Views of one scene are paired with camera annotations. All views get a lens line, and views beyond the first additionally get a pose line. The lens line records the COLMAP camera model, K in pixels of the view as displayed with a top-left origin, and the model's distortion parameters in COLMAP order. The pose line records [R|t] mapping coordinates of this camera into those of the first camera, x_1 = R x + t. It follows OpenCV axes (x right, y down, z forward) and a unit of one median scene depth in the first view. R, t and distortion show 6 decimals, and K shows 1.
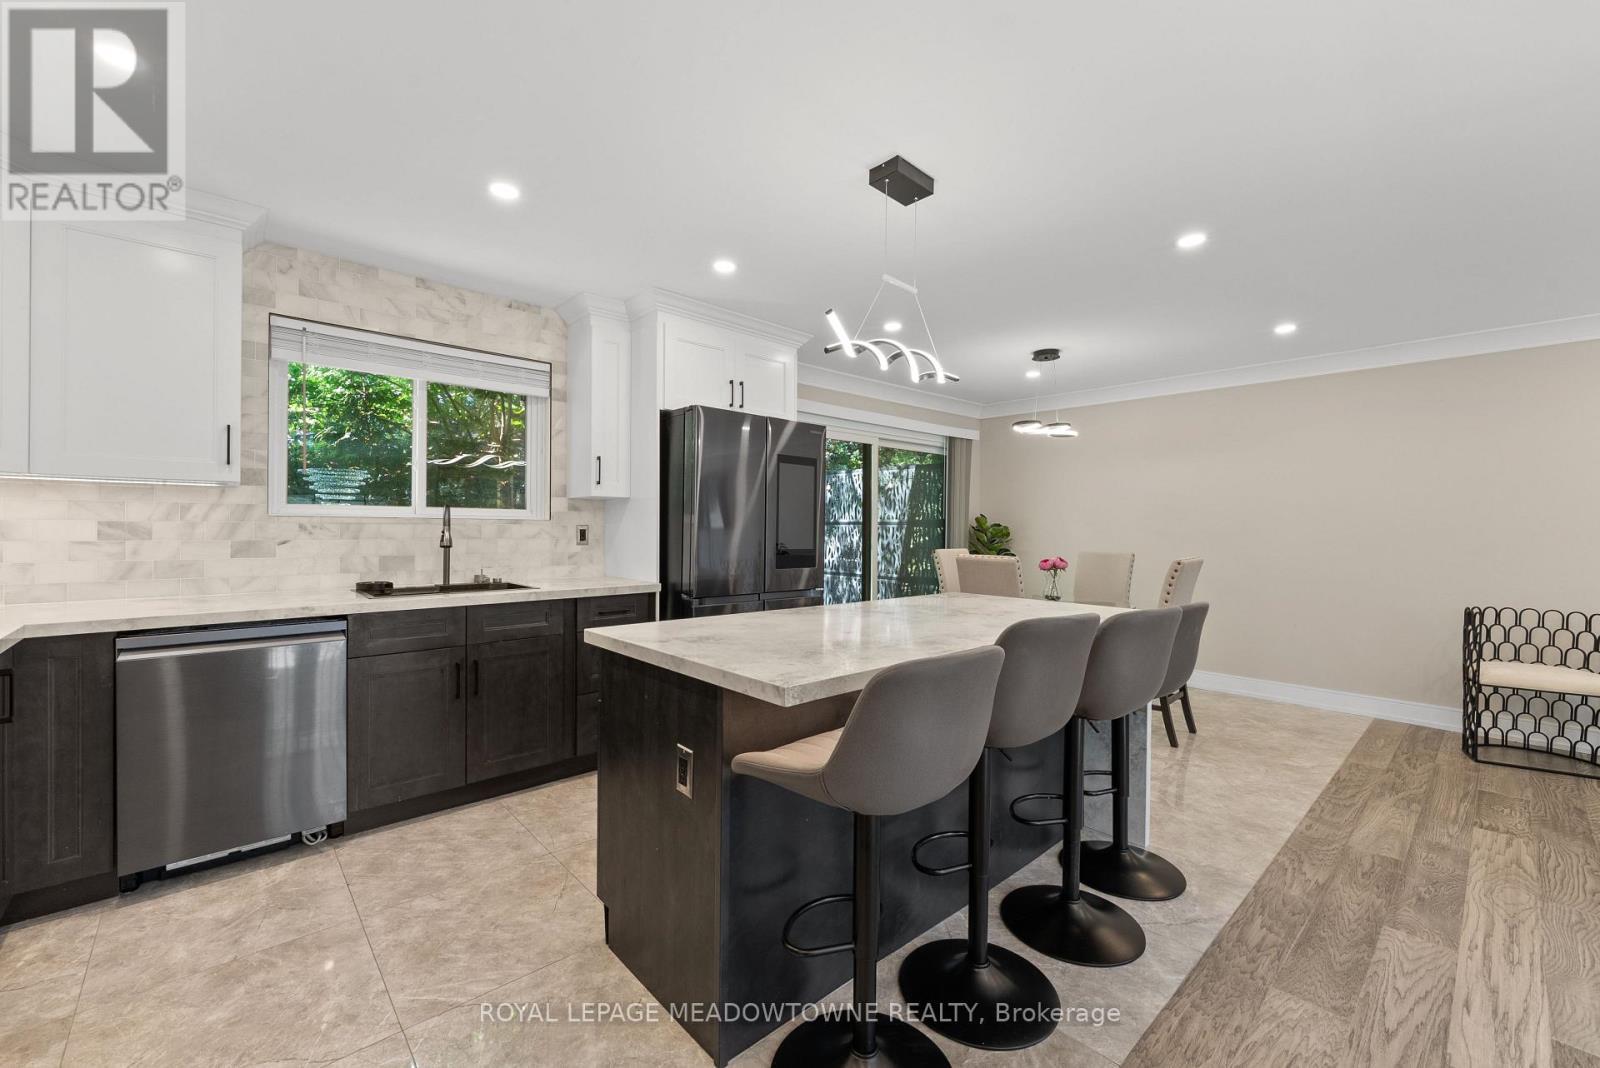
lens RADIAL K [[646.2, 0, 800.0], [0, 646.2, 534.0], [0, 0, 1]] dist [0.000340, 0.000135]
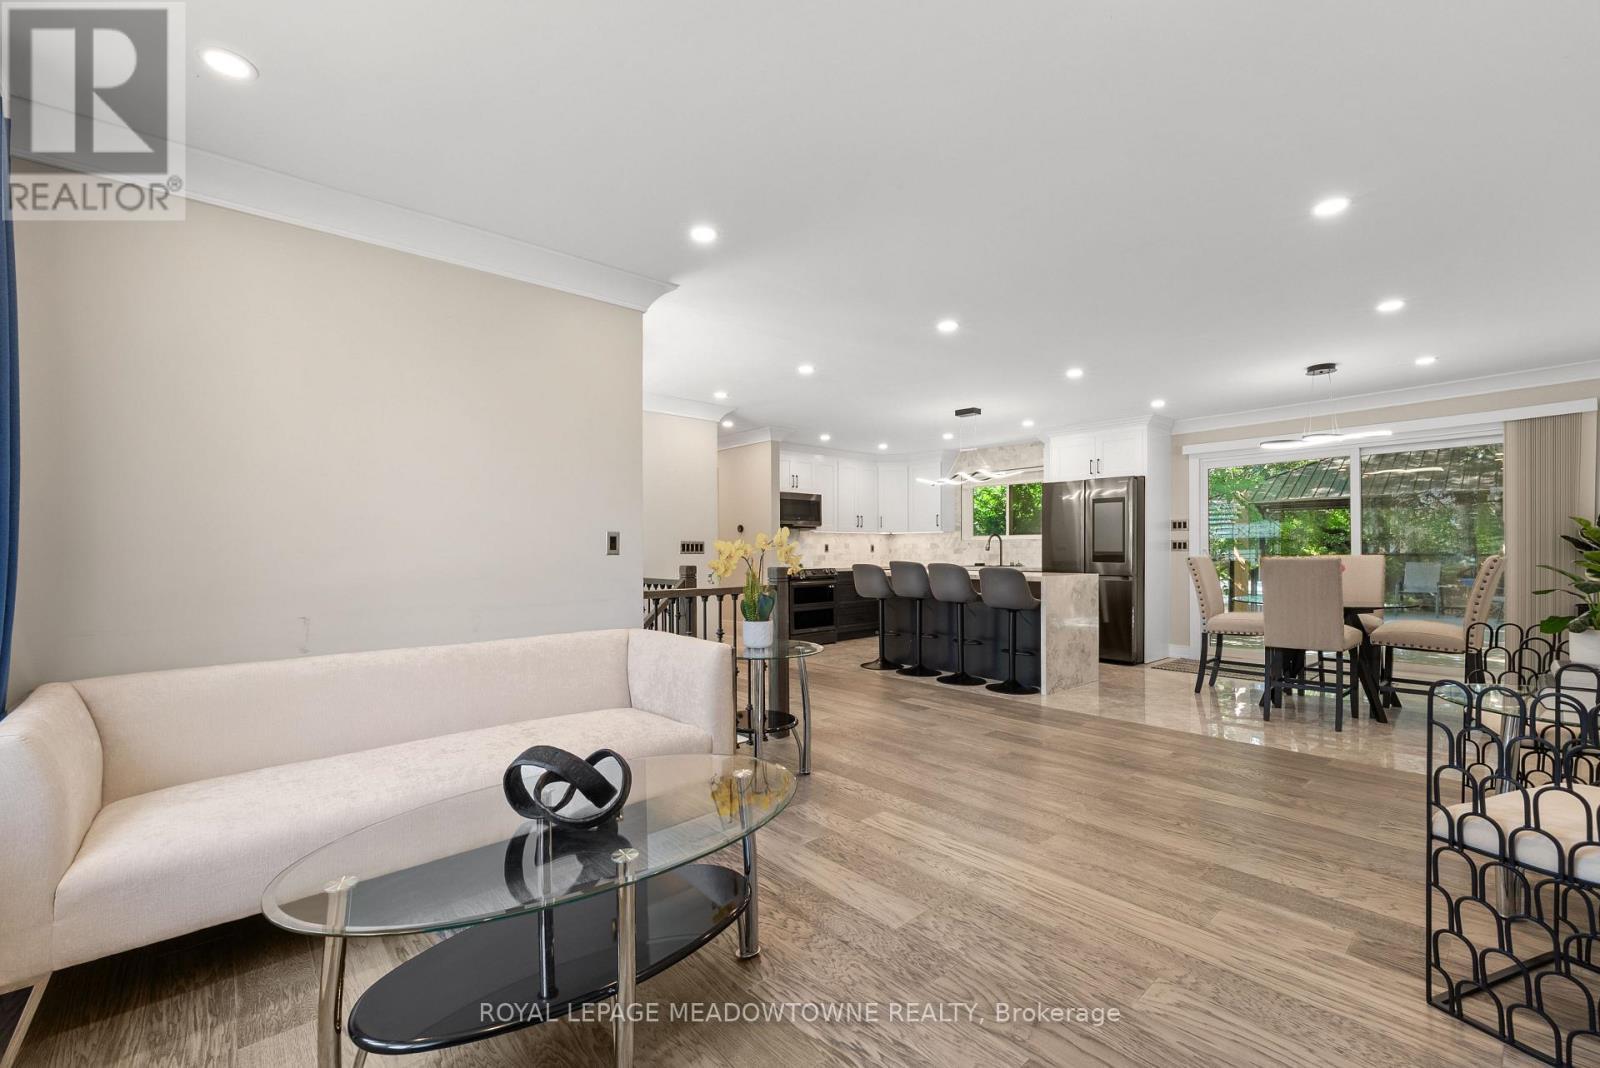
lens RADIAL K [[646.2, 0, 800.0], [0, 646.2, 534.0], [0, 0, 1]] dist [0.000340, 0.000135]
pose [[0.008187, -0.030557, -0.999500, 2.520051], [0.002005, 0.999531, -0.030541, 0.037717], [0.999964, -0.001754, 0.008244, 0.214898]]
